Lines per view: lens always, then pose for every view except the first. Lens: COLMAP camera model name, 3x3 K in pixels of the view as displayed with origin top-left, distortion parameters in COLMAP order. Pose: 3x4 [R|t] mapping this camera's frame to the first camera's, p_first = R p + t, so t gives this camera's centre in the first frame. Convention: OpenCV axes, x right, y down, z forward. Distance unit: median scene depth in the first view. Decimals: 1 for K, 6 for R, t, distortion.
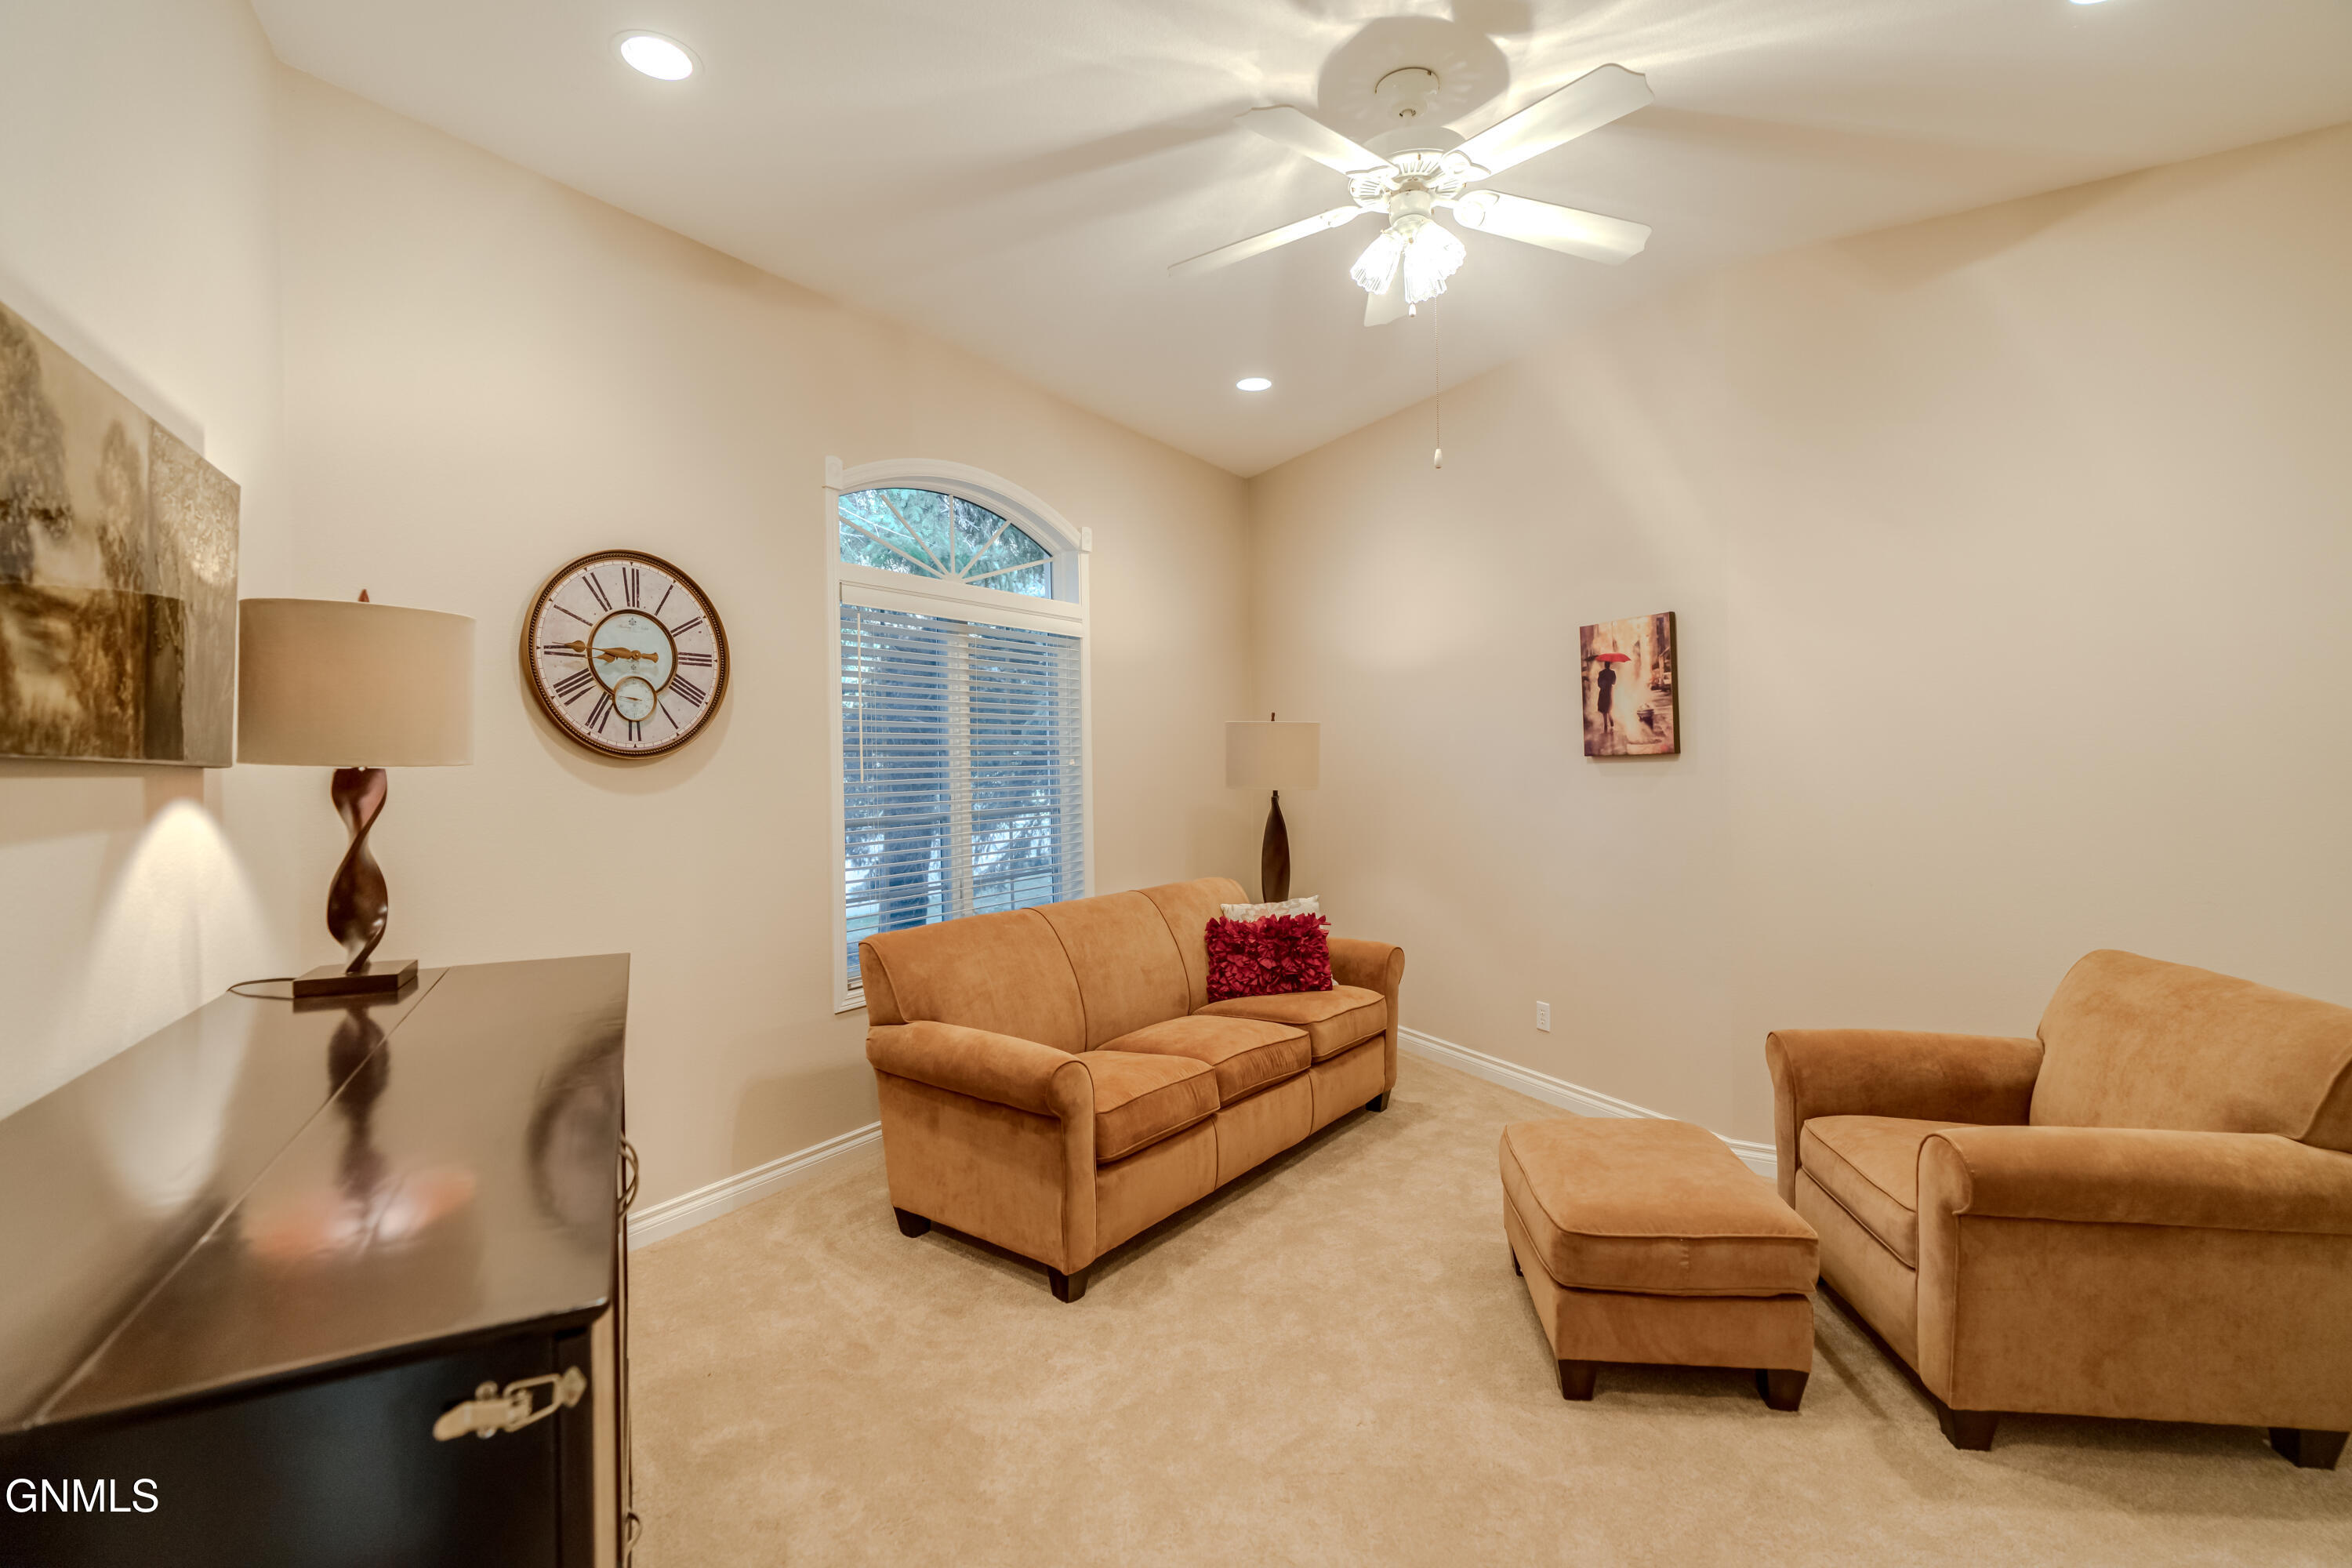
lens RADIAL K [[1058.8, 0, 1183.9], [0, 1058.8, 774.4], [0, 0, 1]] dist [-0.014506, 0.005510]
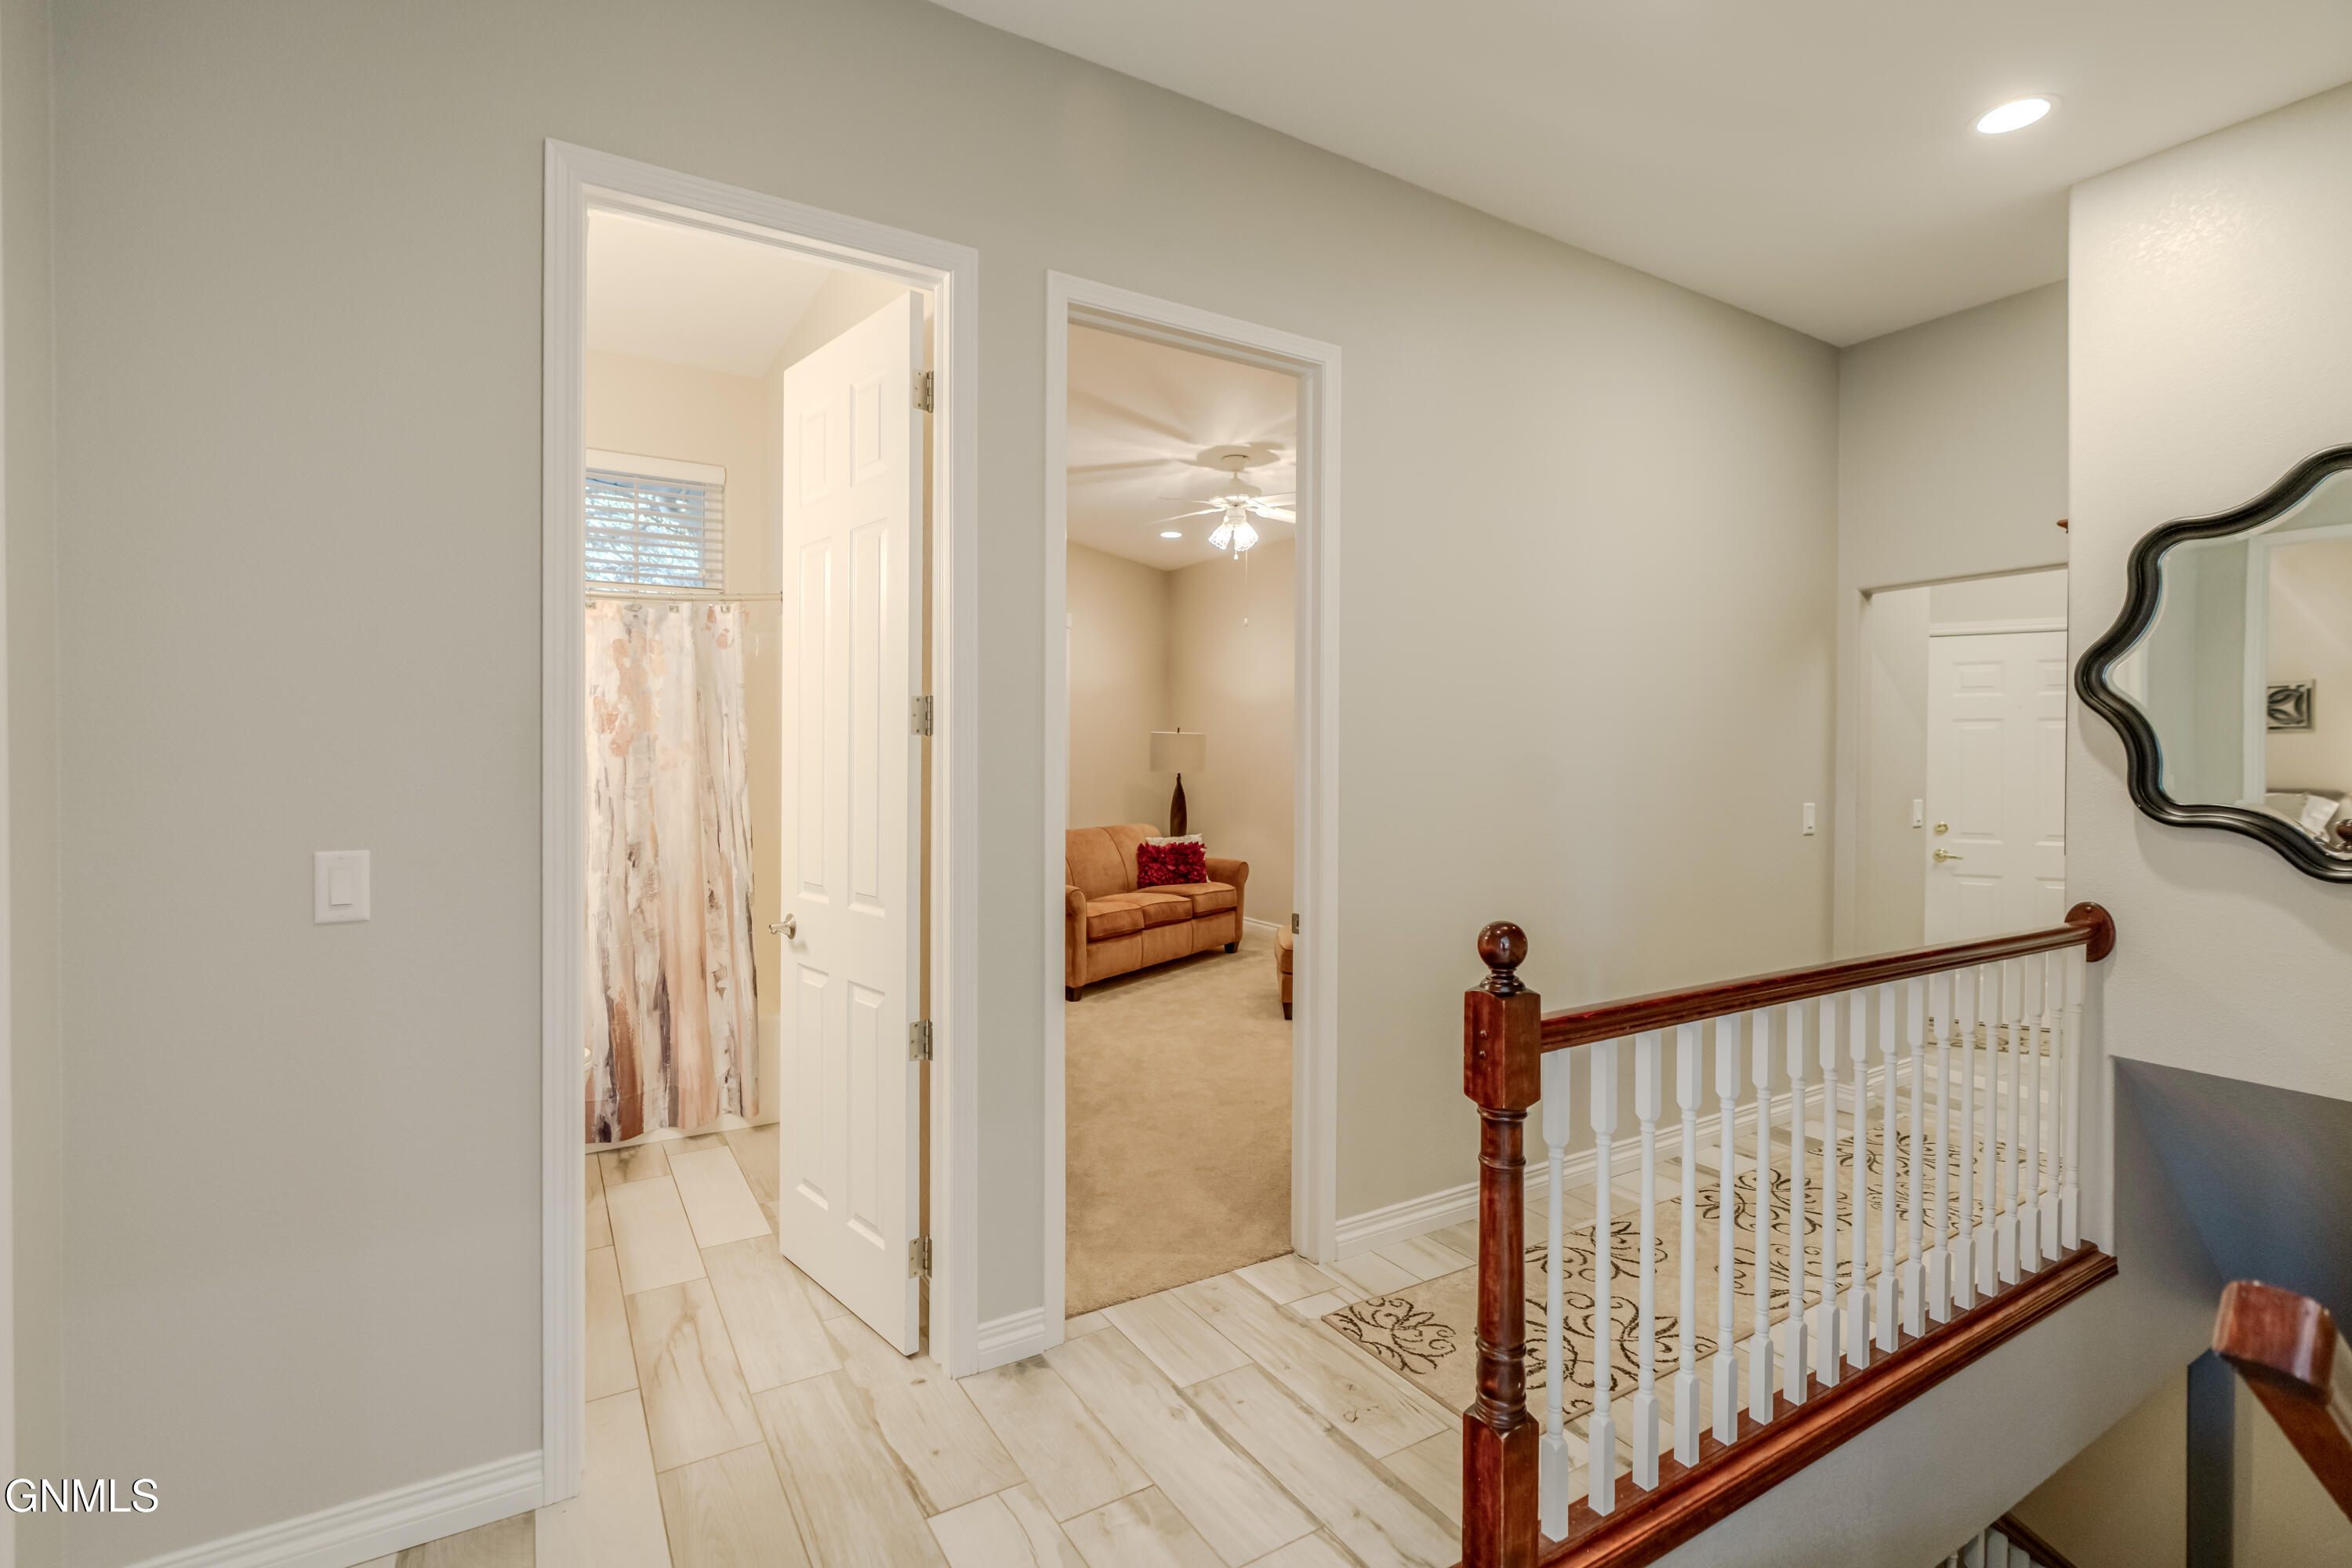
lens RADIAL K [[993.4, 0, 1176.0], [0, 993.4, 784.0], [0, 0, 1]] dist [-0.000149, 0.004107]
pose [[0.997734, 0.016489, 0.065234, -0.037494], [-0.017494, 0.999736, 0.014863, 0.014000], [-0.064971, -0.015970, 0.997759, -1.003081]]
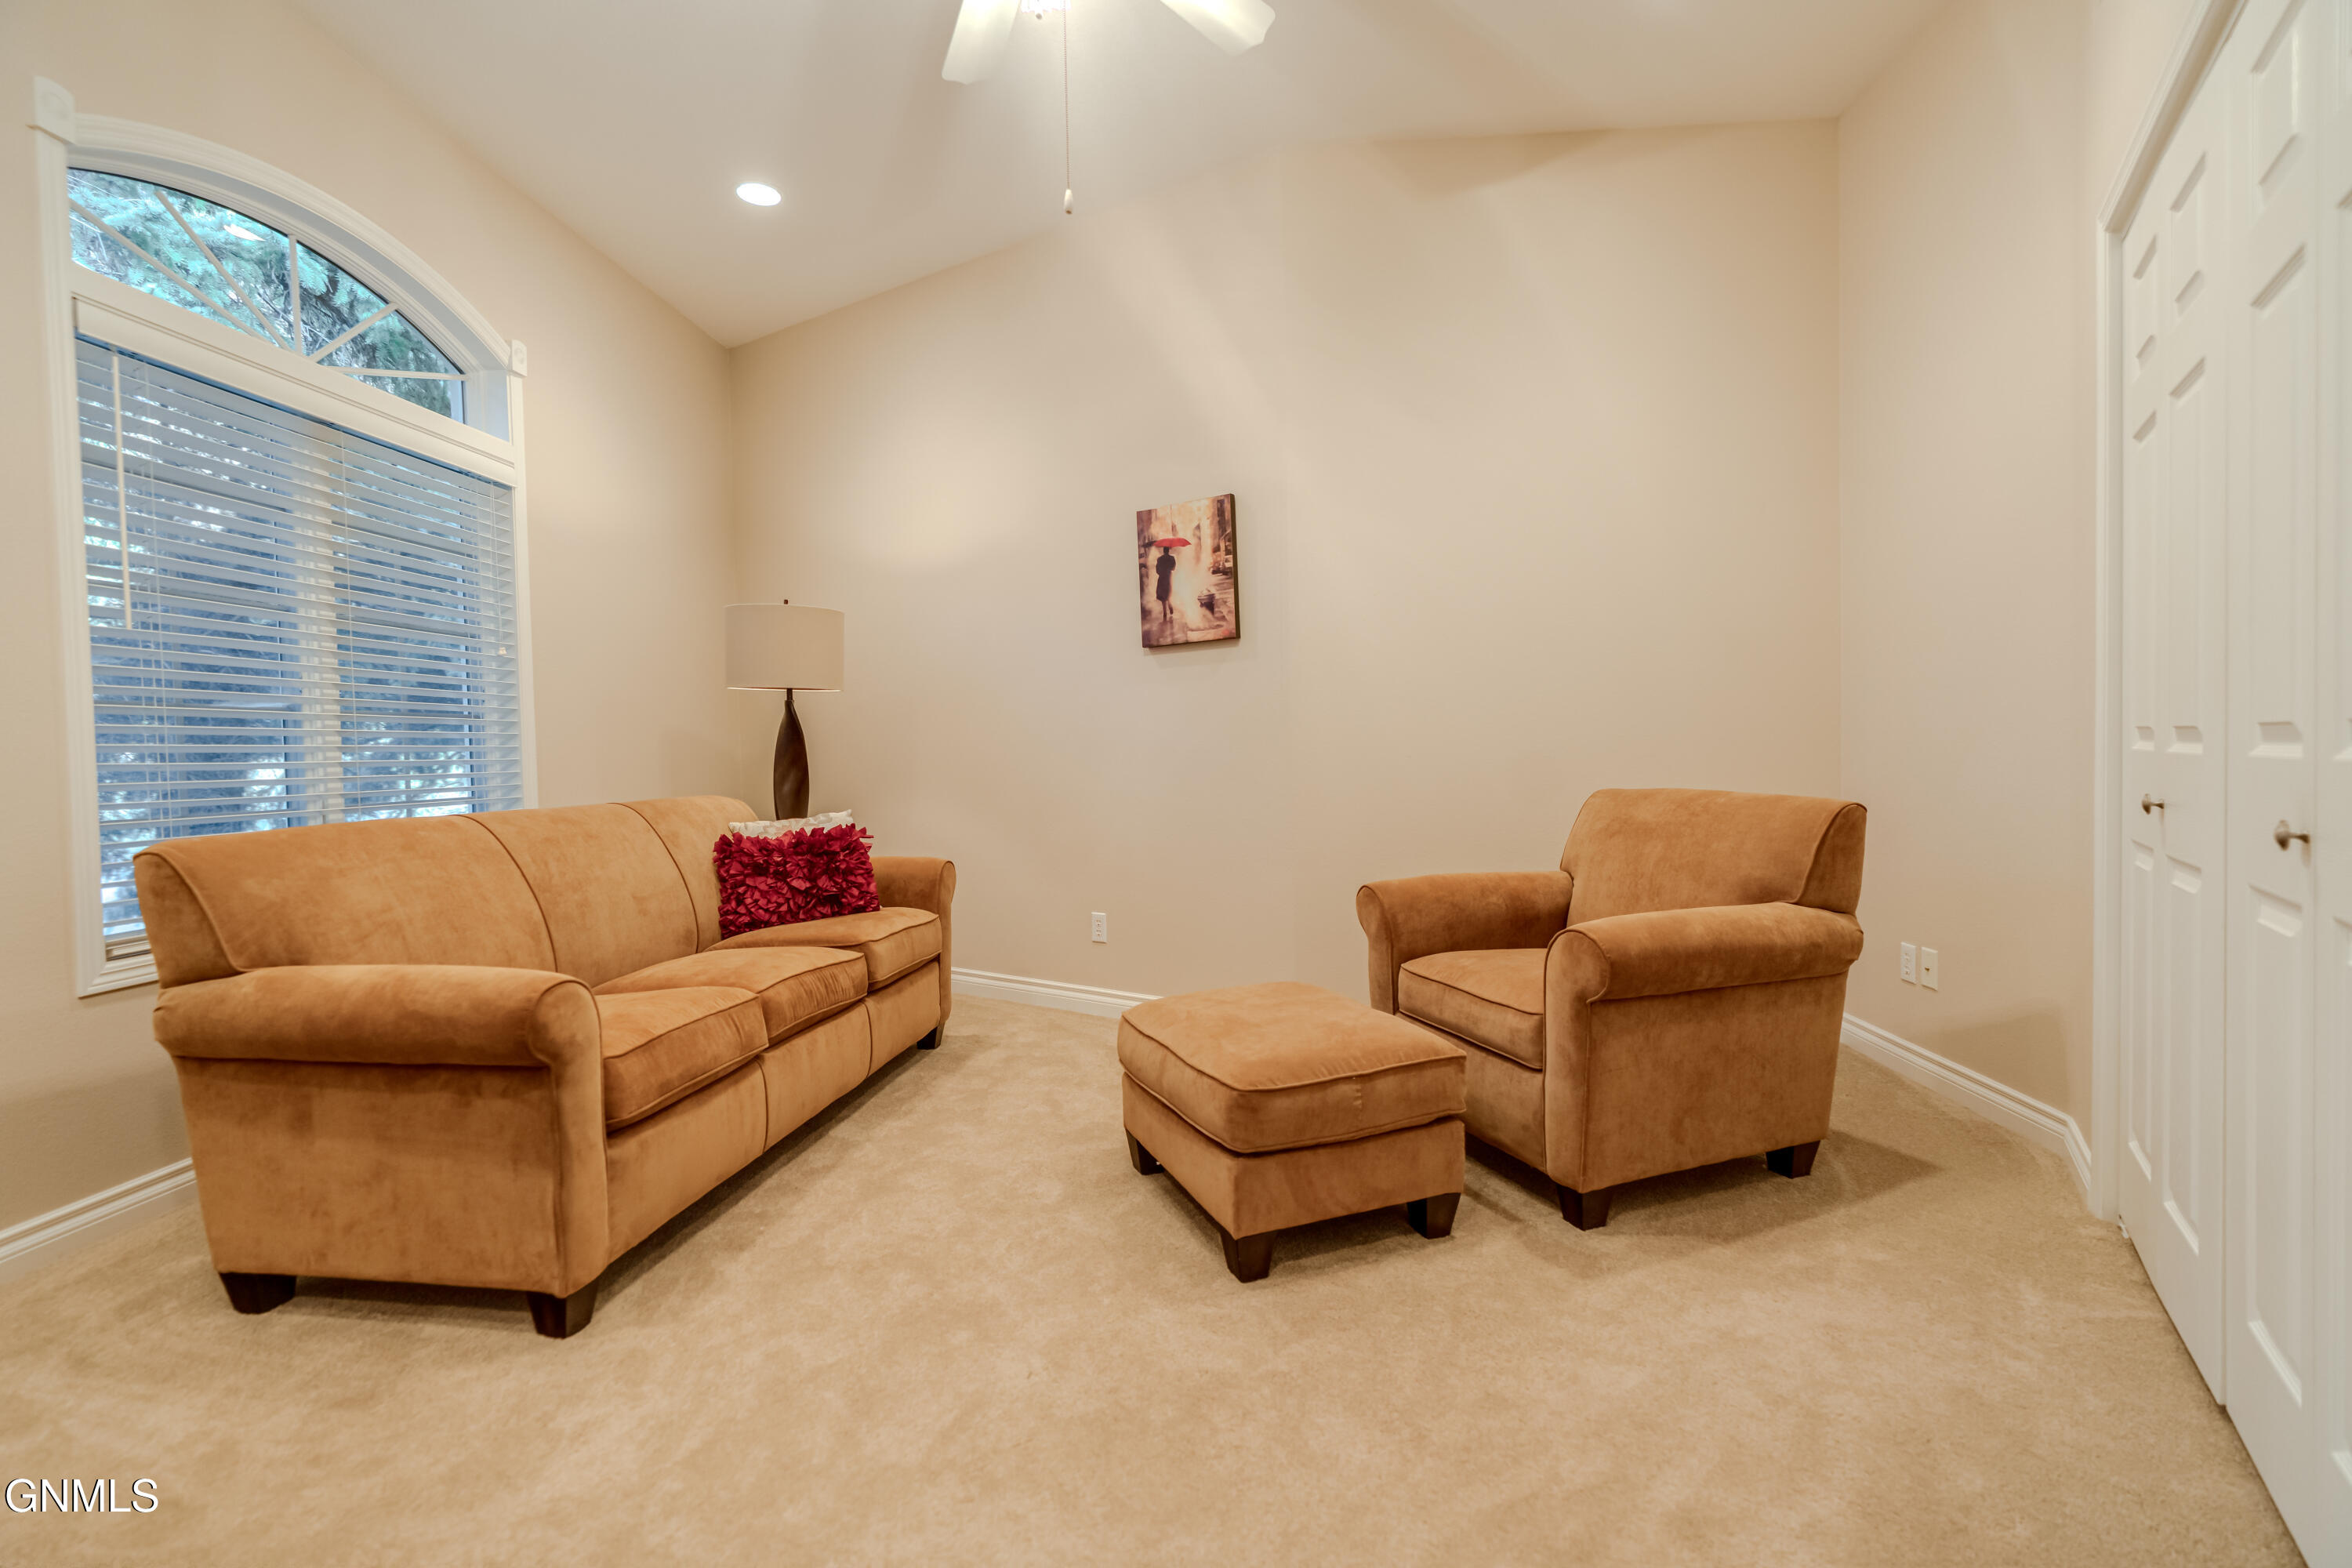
lens RADIAL K [[1058.8, 0, 1183.9], [0, 1058.8, 774.4], [0, 0, 1]] dist [-0.014506, 0.005510]
pose [[0.875993, -0.016523, 0.482040, -0.076551], [0.012104, 0.999851, 0.012277, 0.125402], [-0.482172, -0.004920, 0.876063, 0.202064]]
